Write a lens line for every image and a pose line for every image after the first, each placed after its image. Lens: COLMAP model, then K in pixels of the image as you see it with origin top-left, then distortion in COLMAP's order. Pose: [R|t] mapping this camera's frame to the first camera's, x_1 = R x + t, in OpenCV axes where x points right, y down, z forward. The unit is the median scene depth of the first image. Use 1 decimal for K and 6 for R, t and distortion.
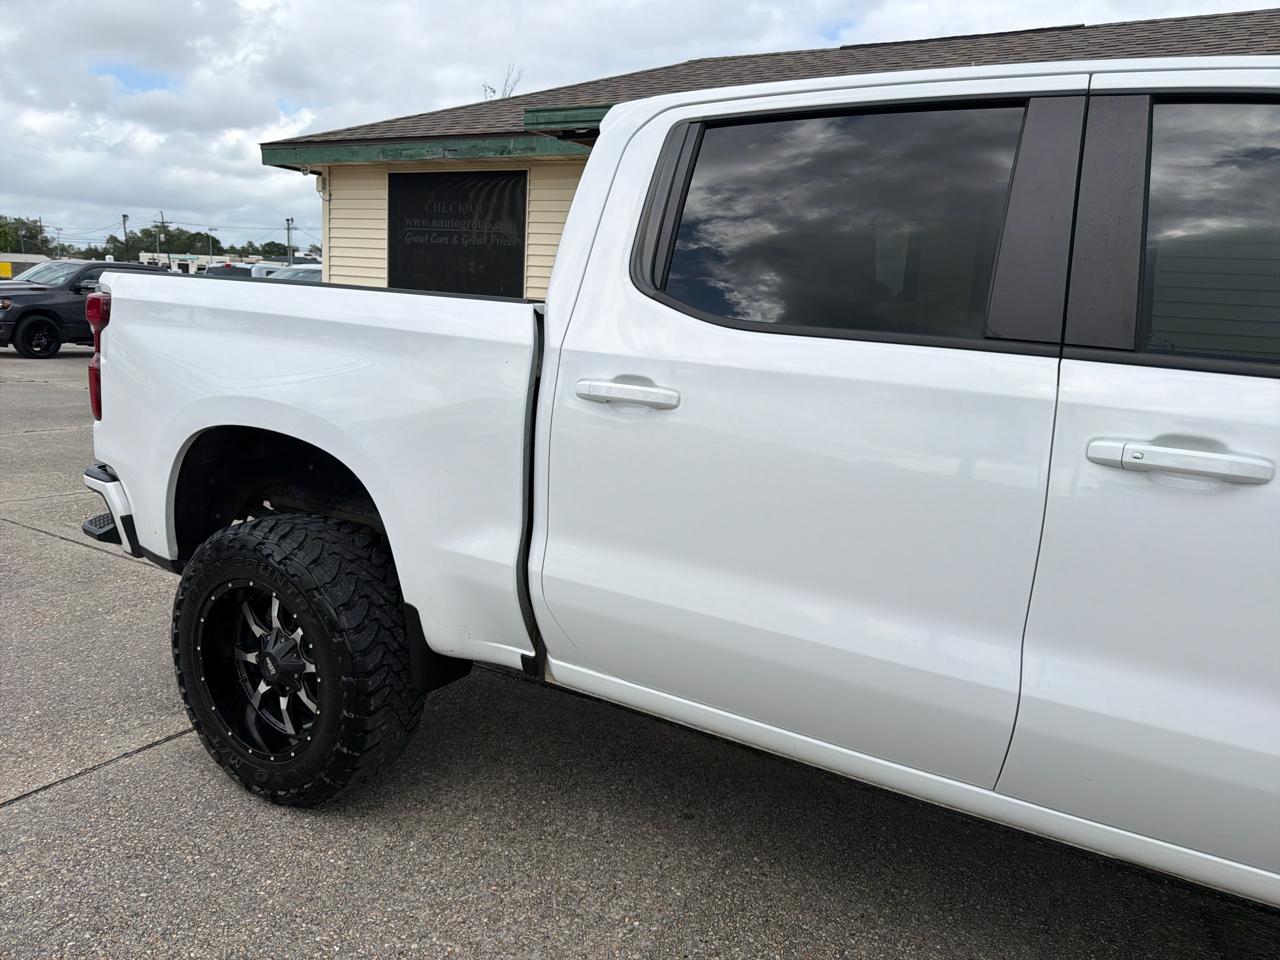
lens RADIAL K [[907.0, 0, 651.3], [0, 907.0, 460.1], [0, 0, 1]] dist [0.011922, -0.022592]
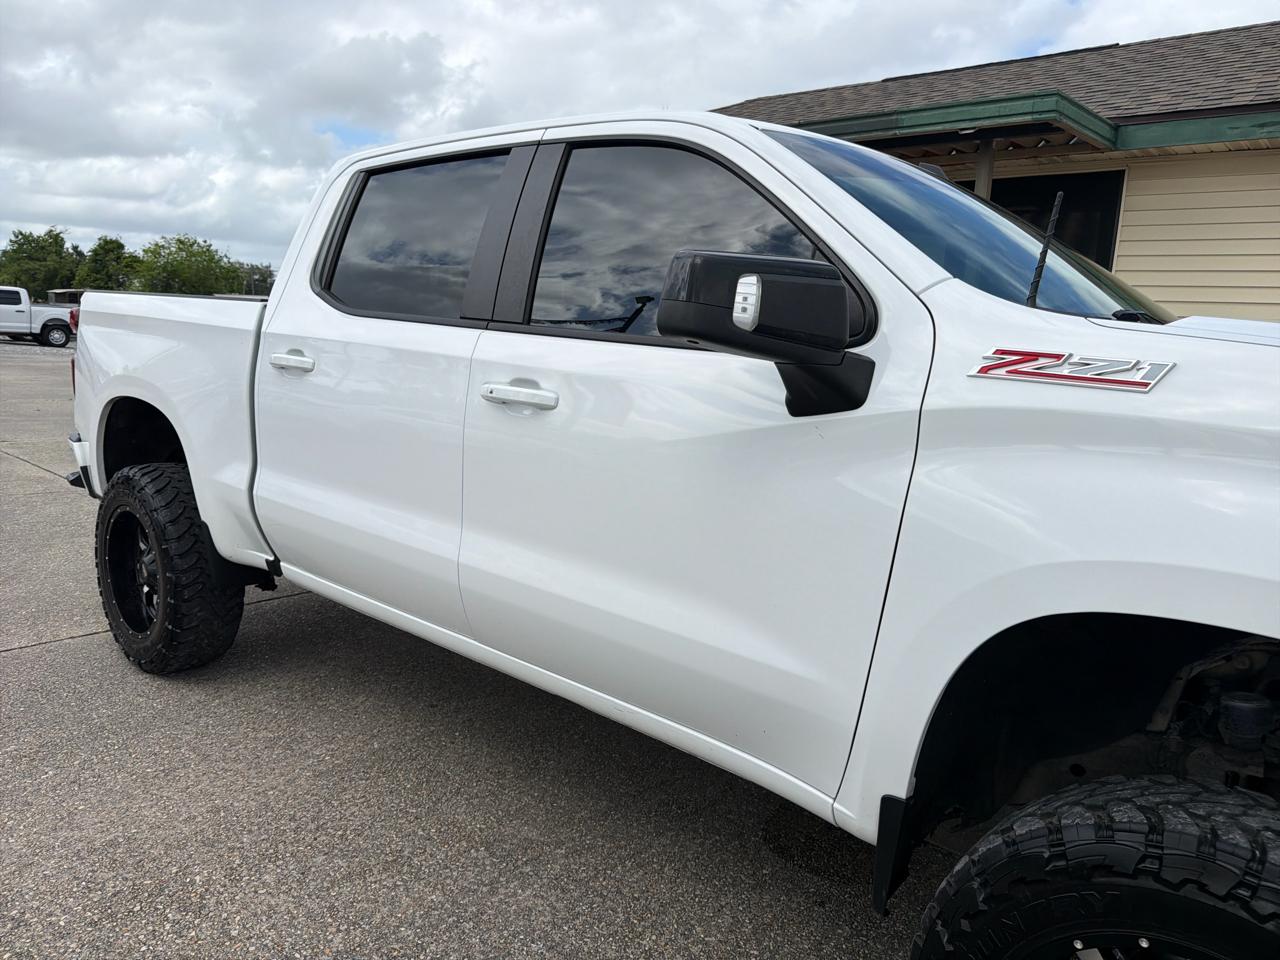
lens RADIAL K [[907.0, 0, 640.1], [0, 907.0, 478.1], [0, 0, 1]] dist [0.011922, -0.022592]
pose [[0.979884, 0.026919, -0.197743, 0.524543], [-0.030540, 0.999417, -0.015283, 0.073428], [0.197217, 0.021015, 0.980135, -0.188119]]
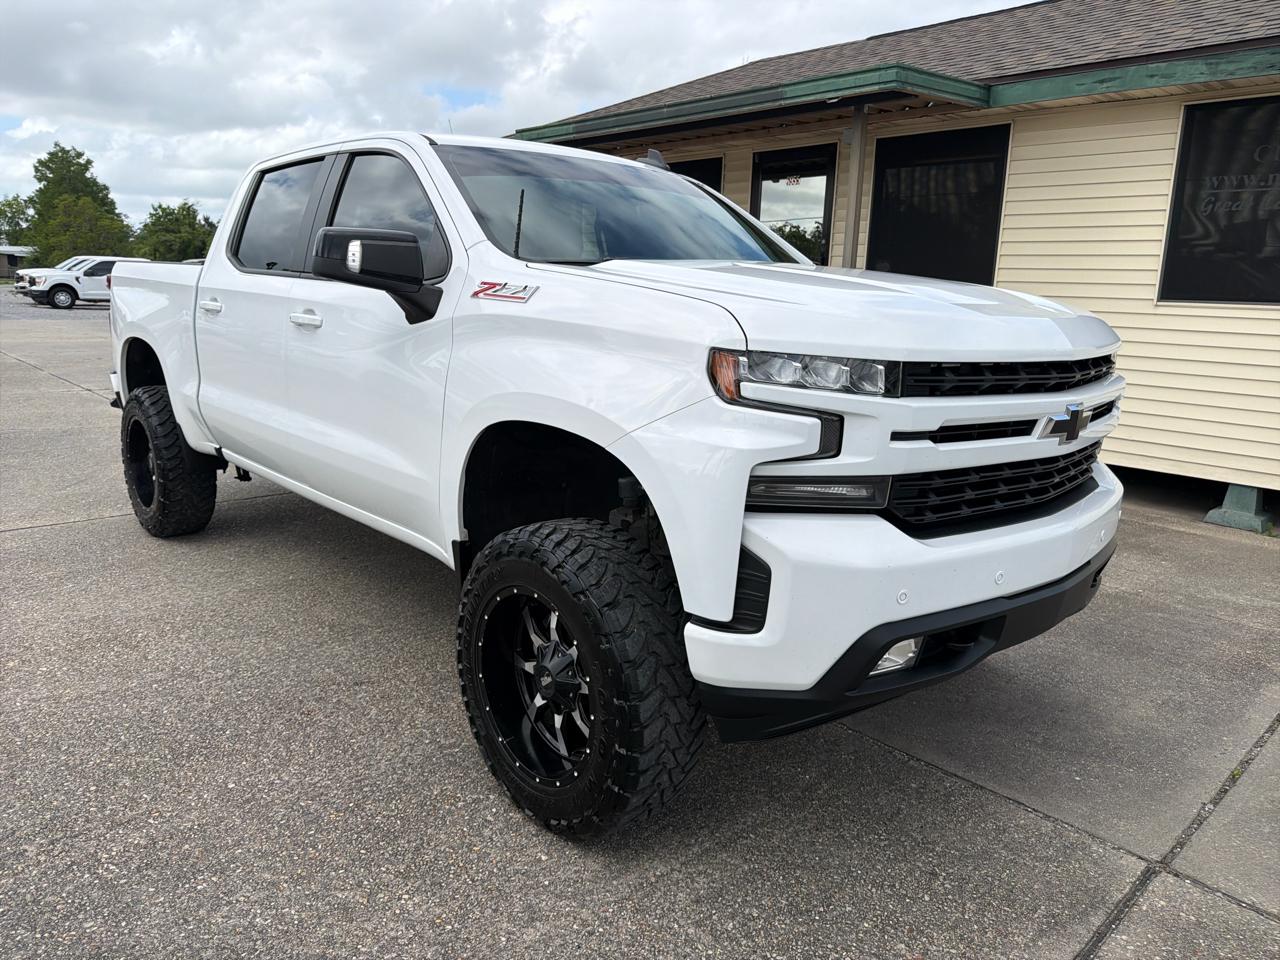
lens RADIAL K [[907.0, 0, 647.0], [0, 907.0, 473.6], [0, 0, 1]] dist [0.011922, -0.022592]
pose [[0.952521, 0.032649, -0.302716, 1.029234], [-0.024434, 0.999224, 0.030887, 0.144561], [0.303490, -0.022024, 0.952580, -0.452017]]
